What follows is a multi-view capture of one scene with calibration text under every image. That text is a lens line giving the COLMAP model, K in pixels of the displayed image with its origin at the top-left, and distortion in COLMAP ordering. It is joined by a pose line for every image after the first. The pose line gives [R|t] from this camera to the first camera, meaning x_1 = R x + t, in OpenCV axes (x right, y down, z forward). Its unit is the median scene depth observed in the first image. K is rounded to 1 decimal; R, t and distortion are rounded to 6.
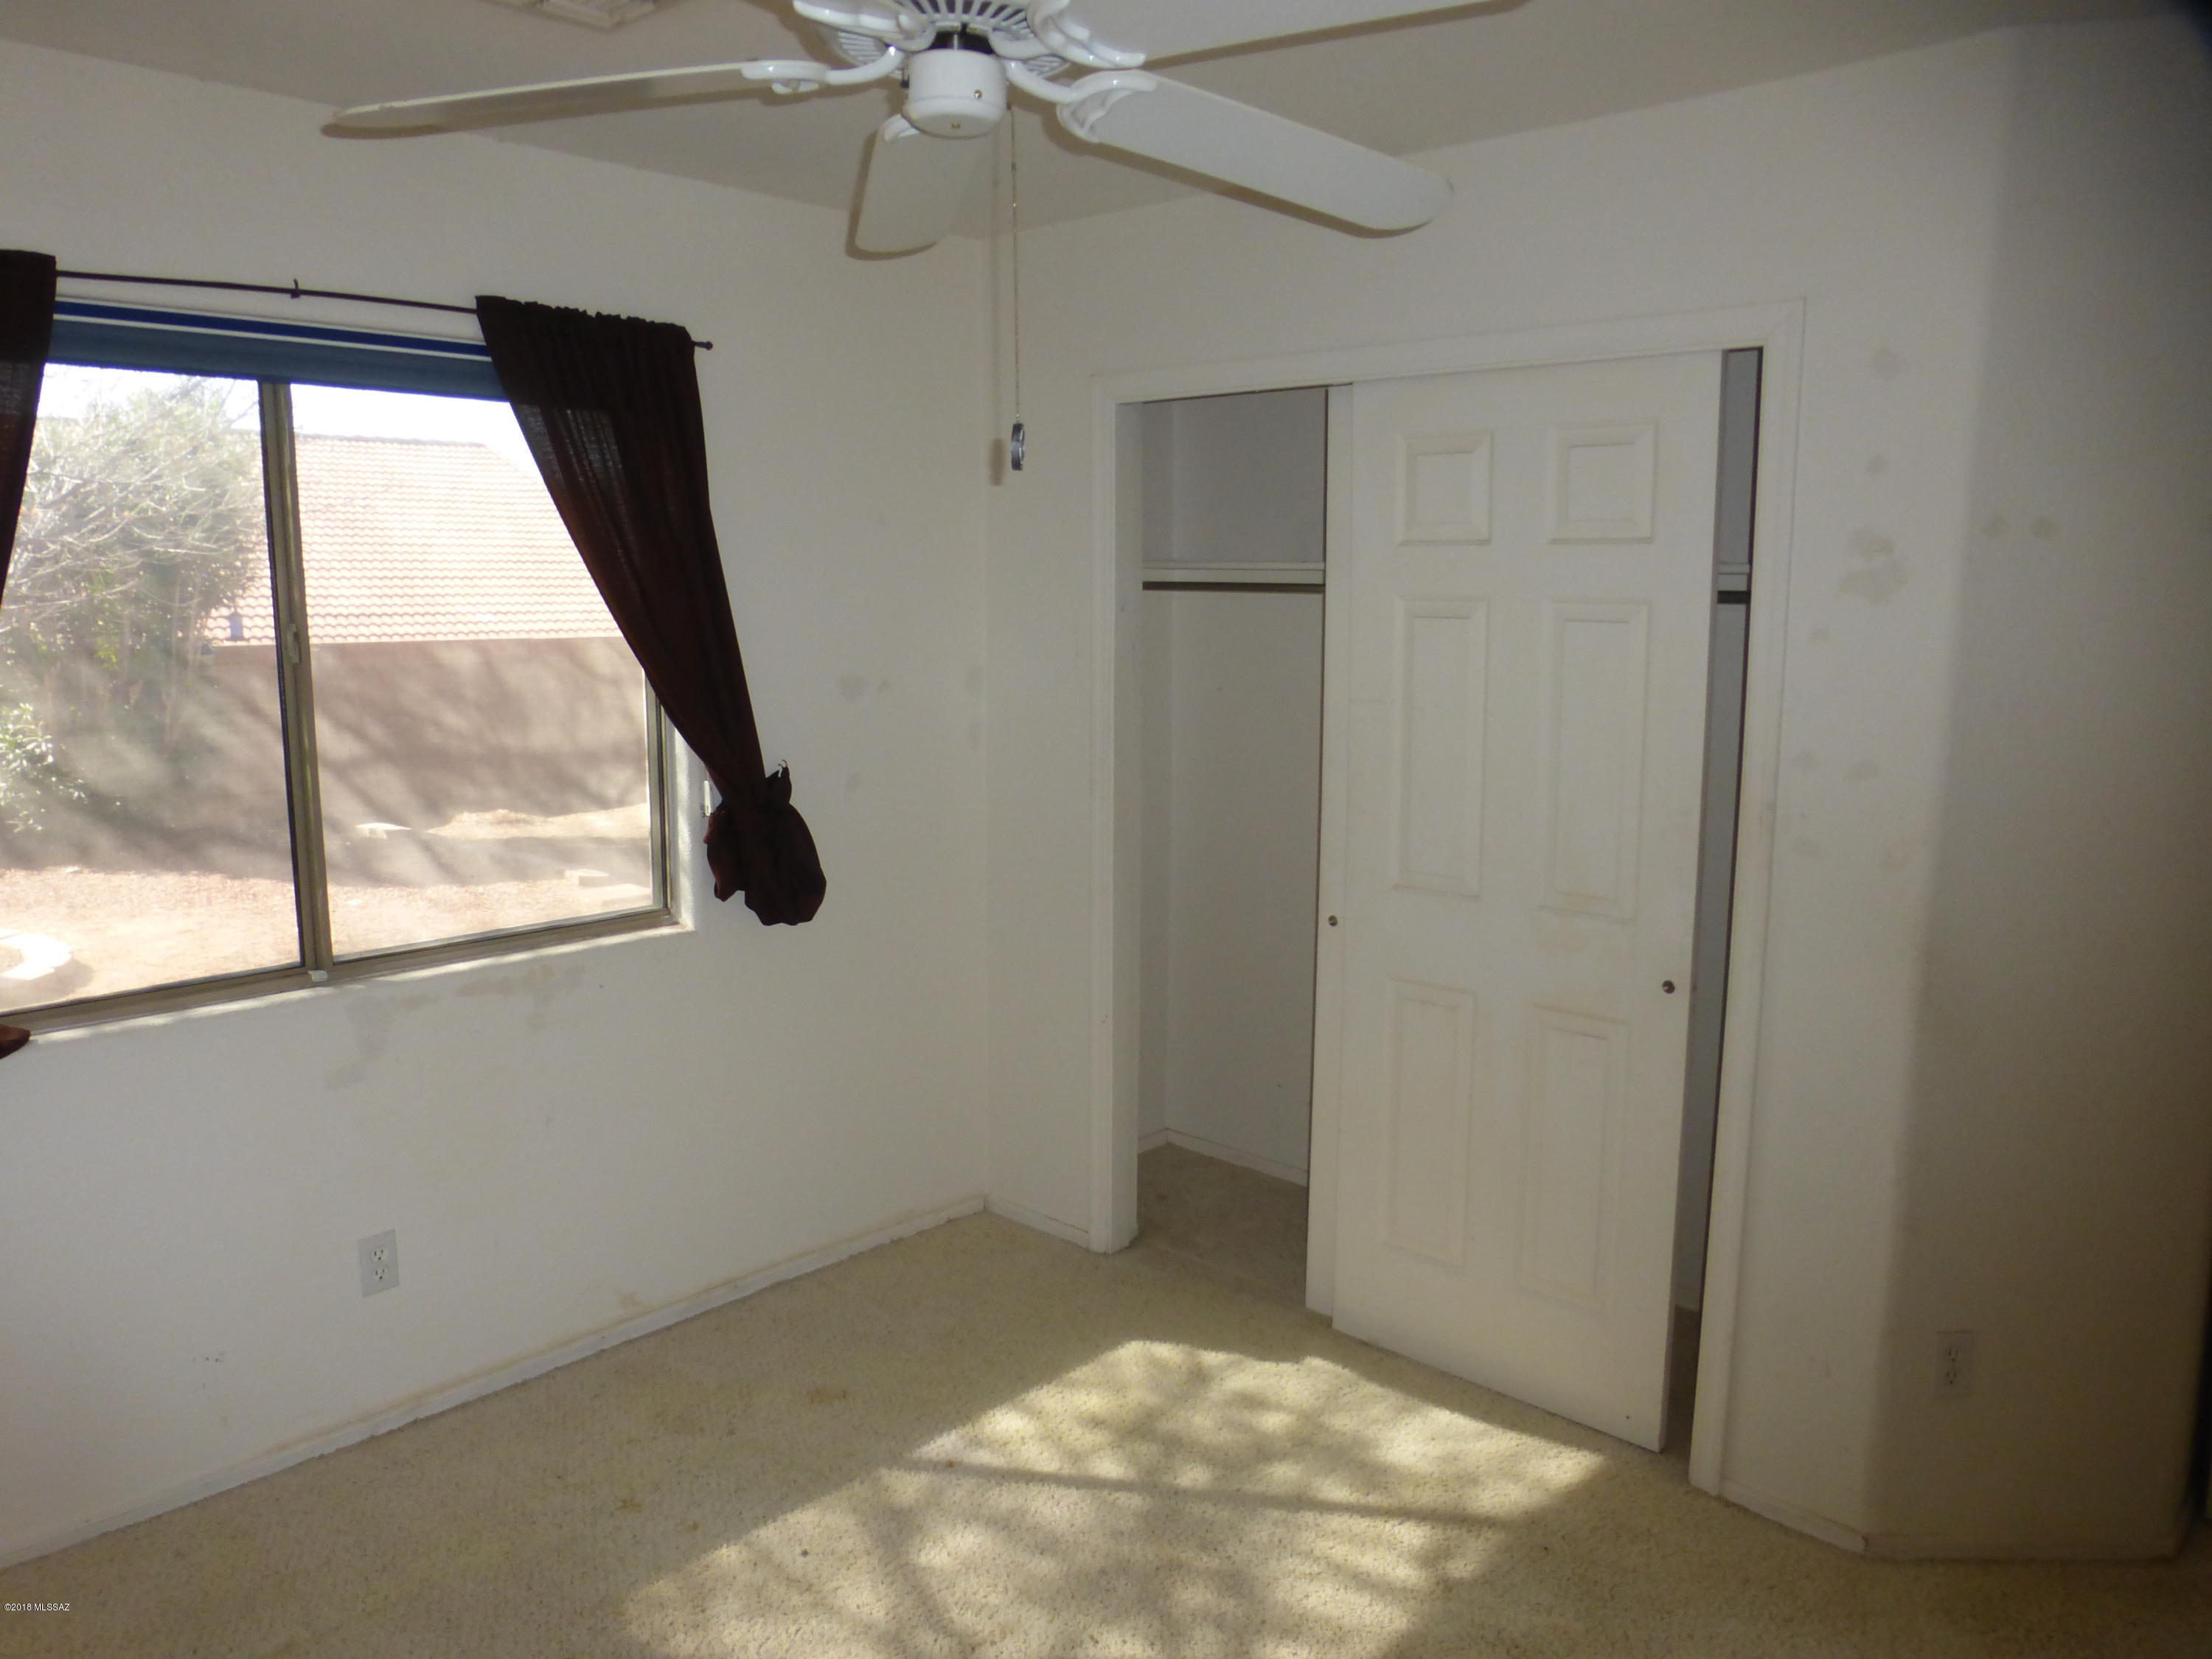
lens RADIAL K [[1662.9, 0, 1090.6], [0, 1662.9, 833.7], [0, 0, 1]] dist [-0.033605, 0.000963]
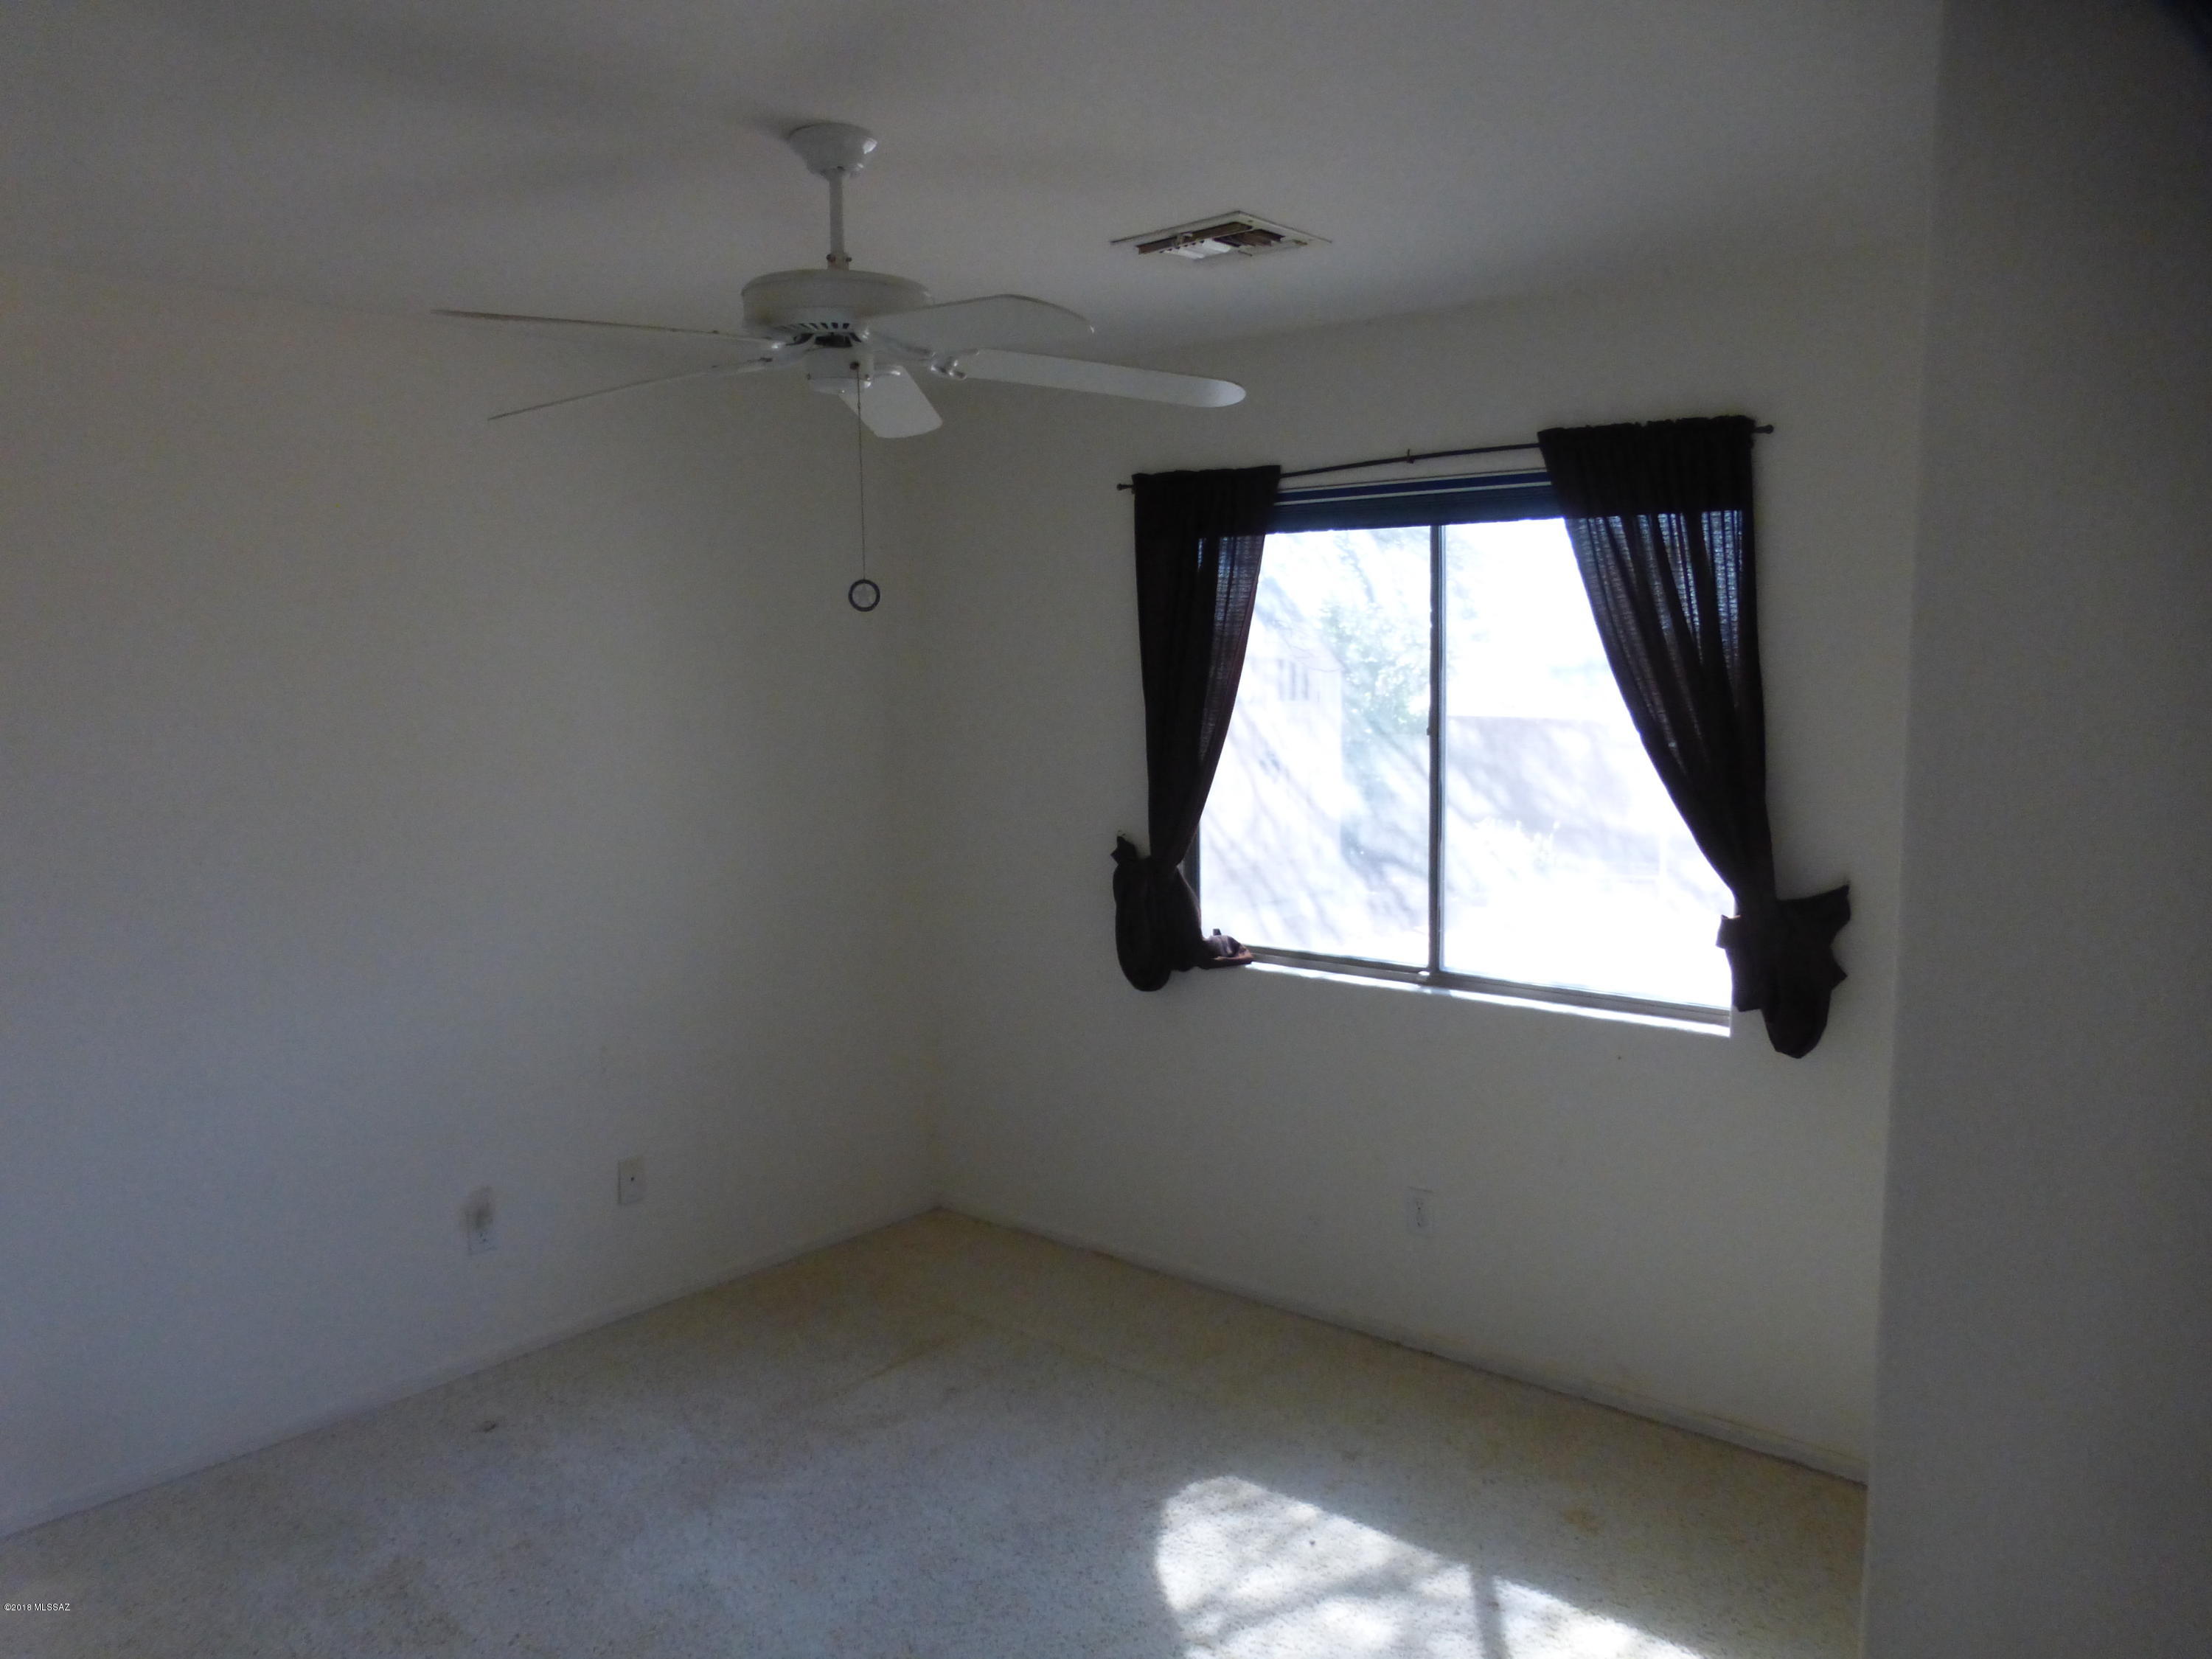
lens RADIAL K [[1662.9, 0, 1090.6], [0, 1662.9, 833.7], [0, 0, 1]] dist [-0.033605, 0.000963]
pose [[0.018128, 0.091010, -0.995685, 0.819252], [-0.155391, 0.984005, 0.087114, -0.097570], [0.987687, 0.153141, 0.031980, 0.690772]]
